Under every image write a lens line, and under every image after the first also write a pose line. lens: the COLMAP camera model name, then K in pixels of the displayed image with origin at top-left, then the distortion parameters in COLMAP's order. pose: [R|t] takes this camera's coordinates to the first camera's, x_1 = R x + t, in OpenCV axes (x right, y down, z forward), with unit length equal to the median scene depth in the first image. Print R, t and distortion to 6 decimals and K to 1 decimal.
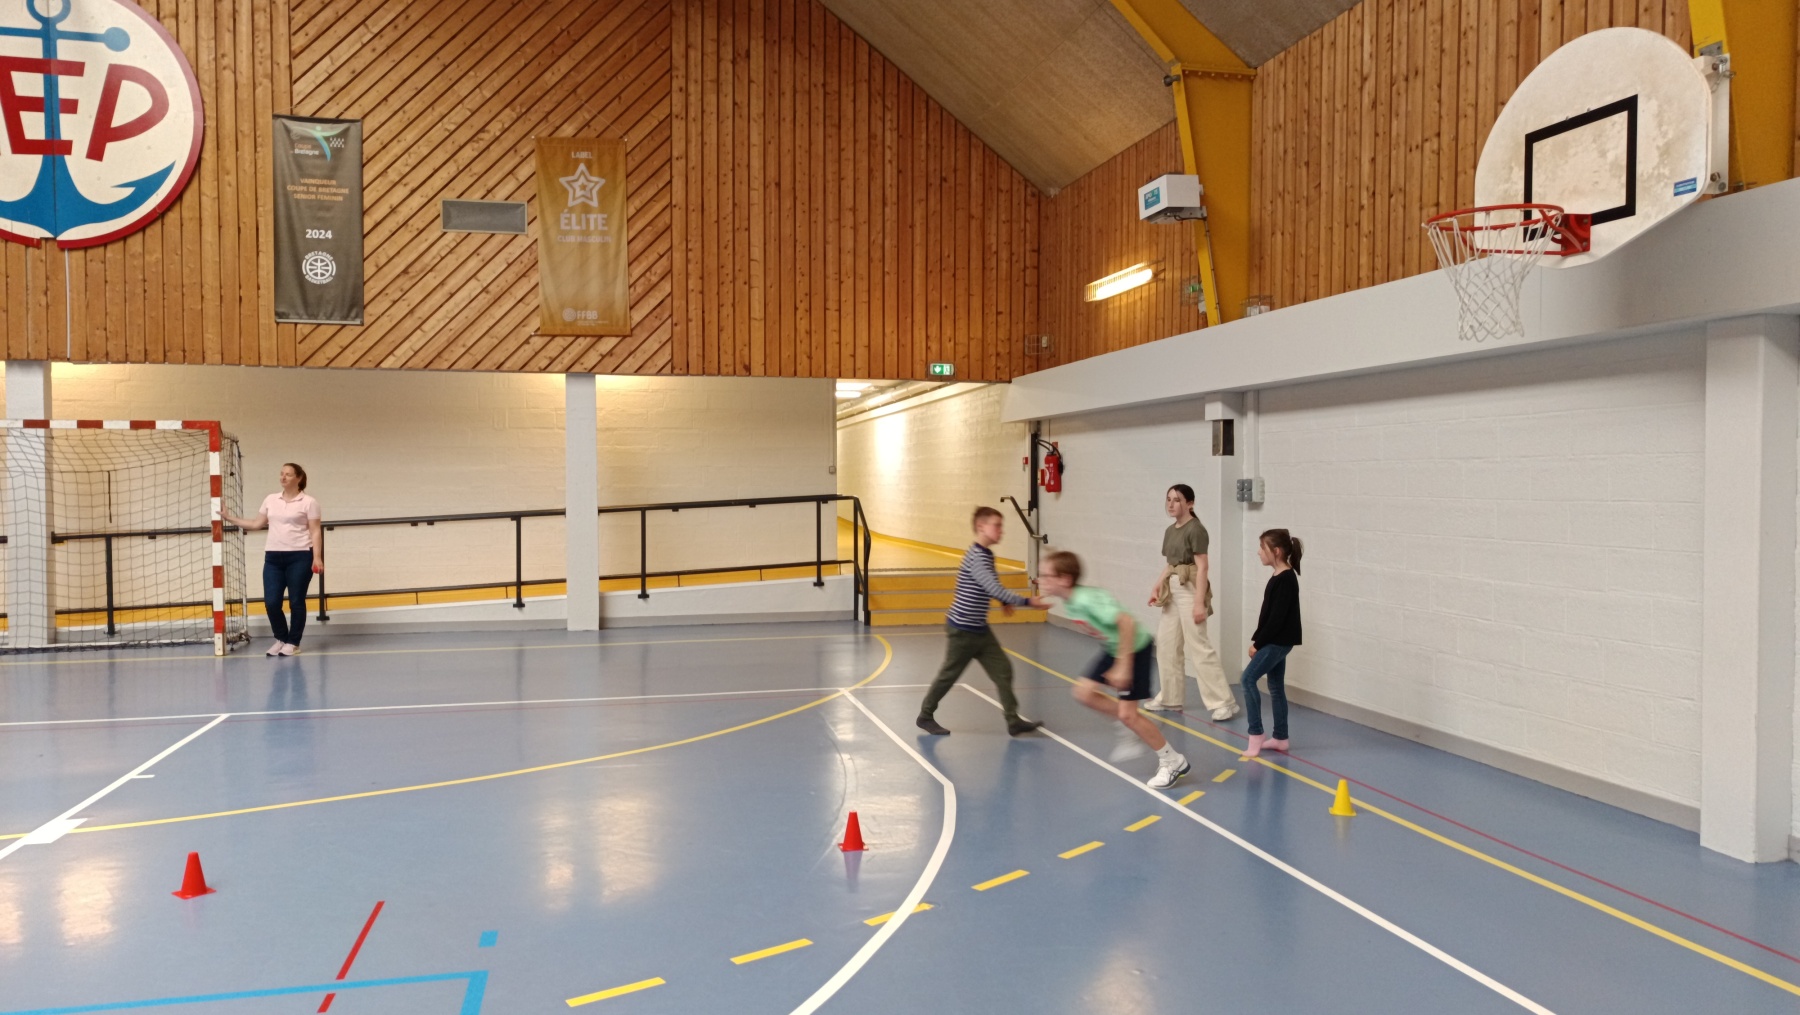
lens RADIAL K [[1261.9, 0, 897.5], [0, 1261.9, 519.0], [0, 0, 1]] dist [0.008683, 0.010132]
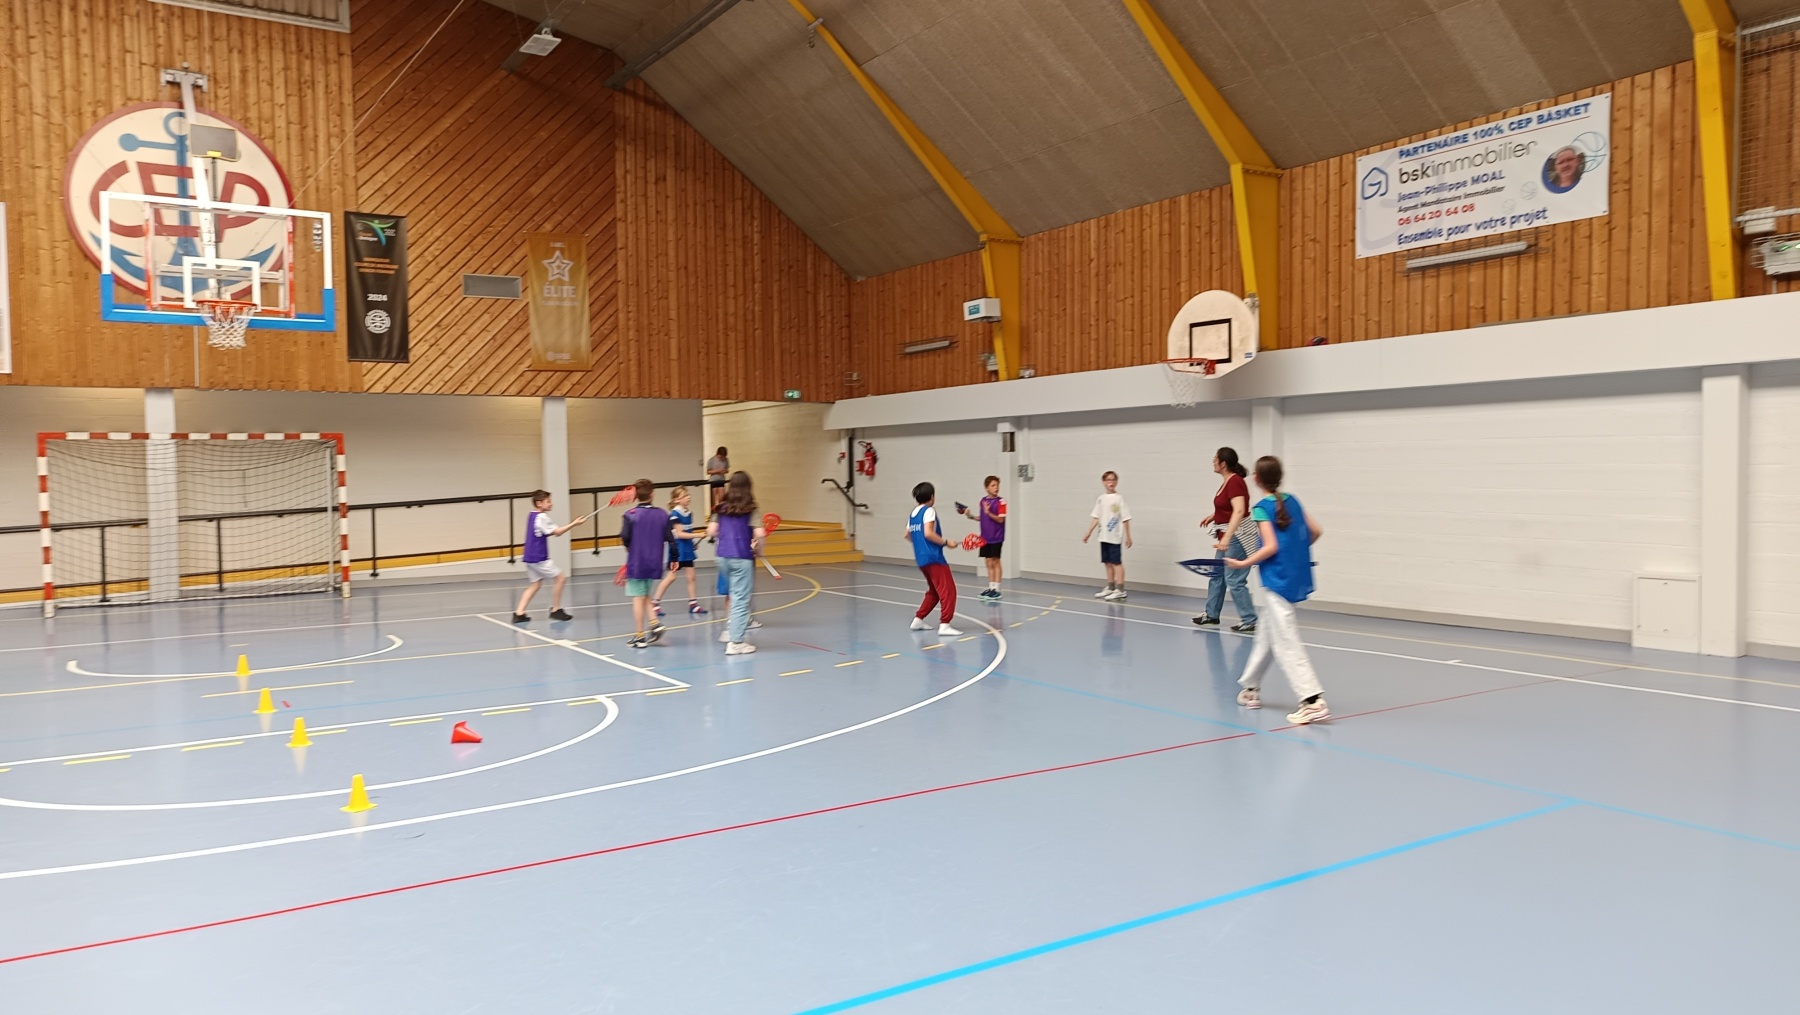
lens RADIAL K [[1261.9, 0, 900.0], [0, 1261.9, 520.3], [0, 0, 1]] dist [0.008683, 0.010132]
pose [[0.945329, -0.026127, 0.325071, -0.355907], [0.023590, 0.999653, 0.011745, 0.016495], [-0.325265, -0.003435, 0.945617, -0.481893]]
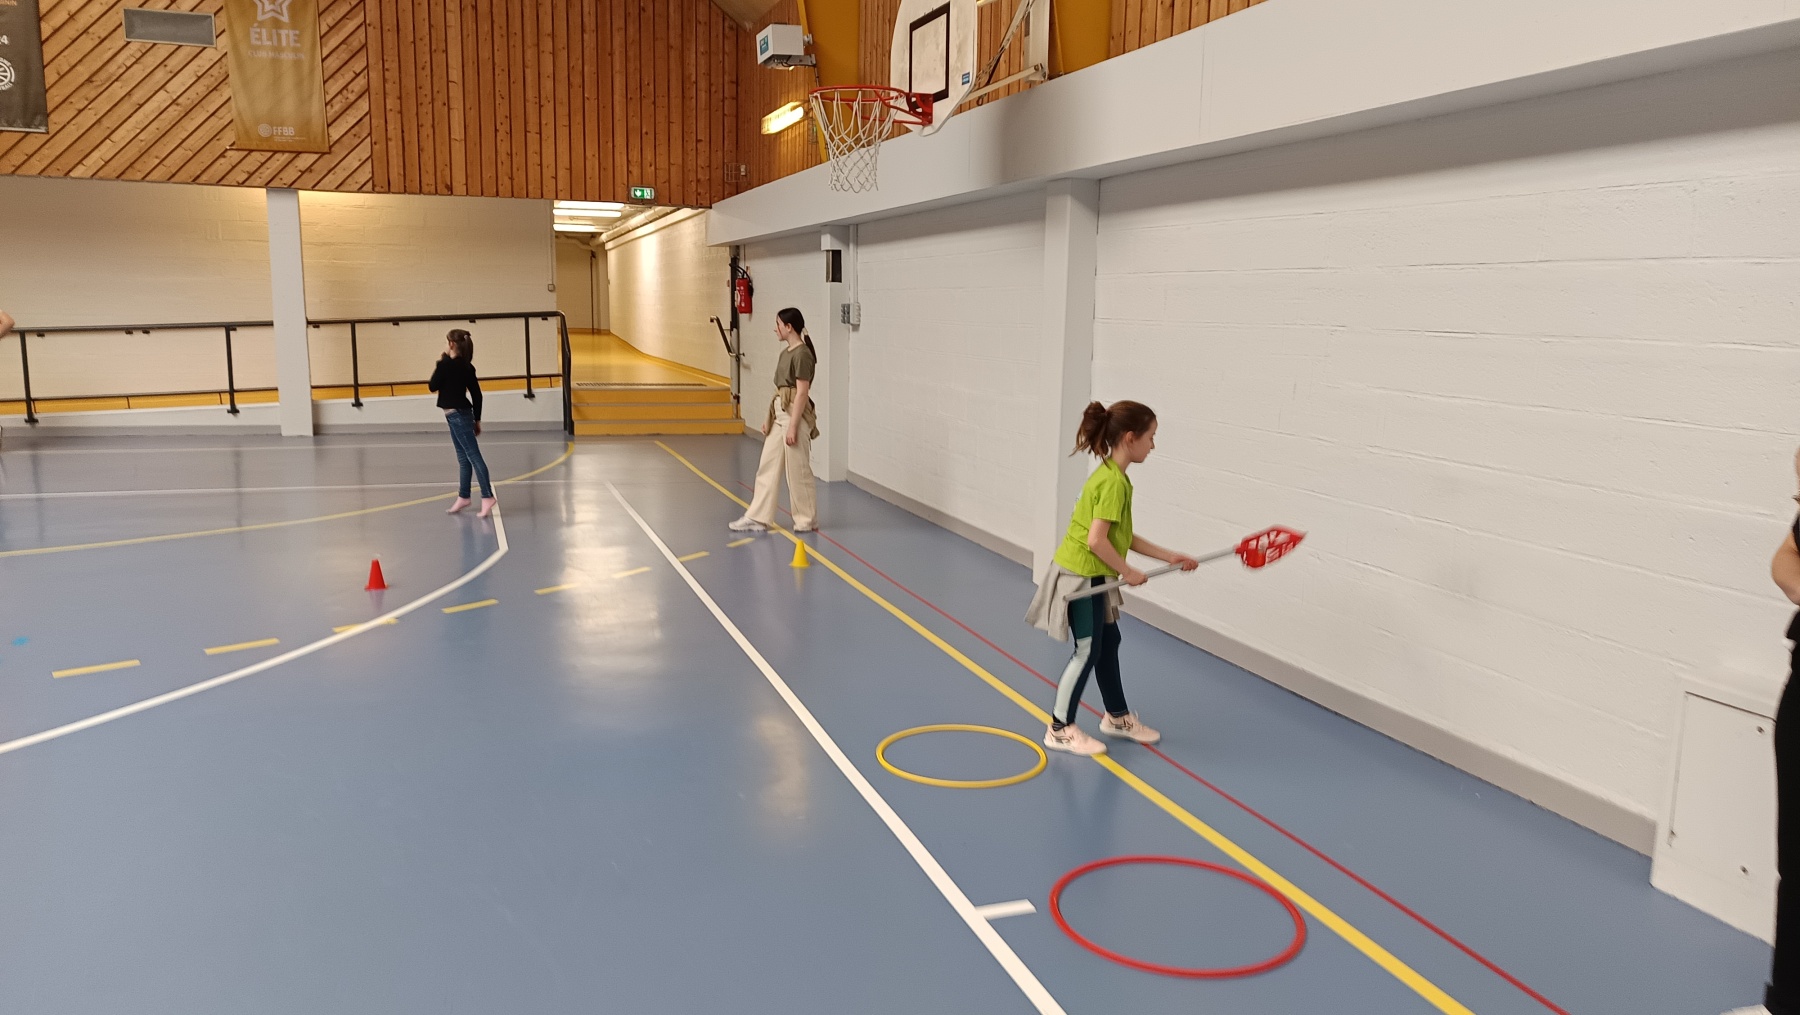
lens RADIAL K [[1261.9, 0, 893.7], [0, 1261.9, 512.6], [0, 0, 1]] dist [0.008683, 0.010132]
pose [[0.994725, 0.001953, 0.102563, 0.147255], [-0.015604, 0.991066, 0.132460, 0.003477], [-0.101388, -0.133362, 0.985868, -0.118797]]
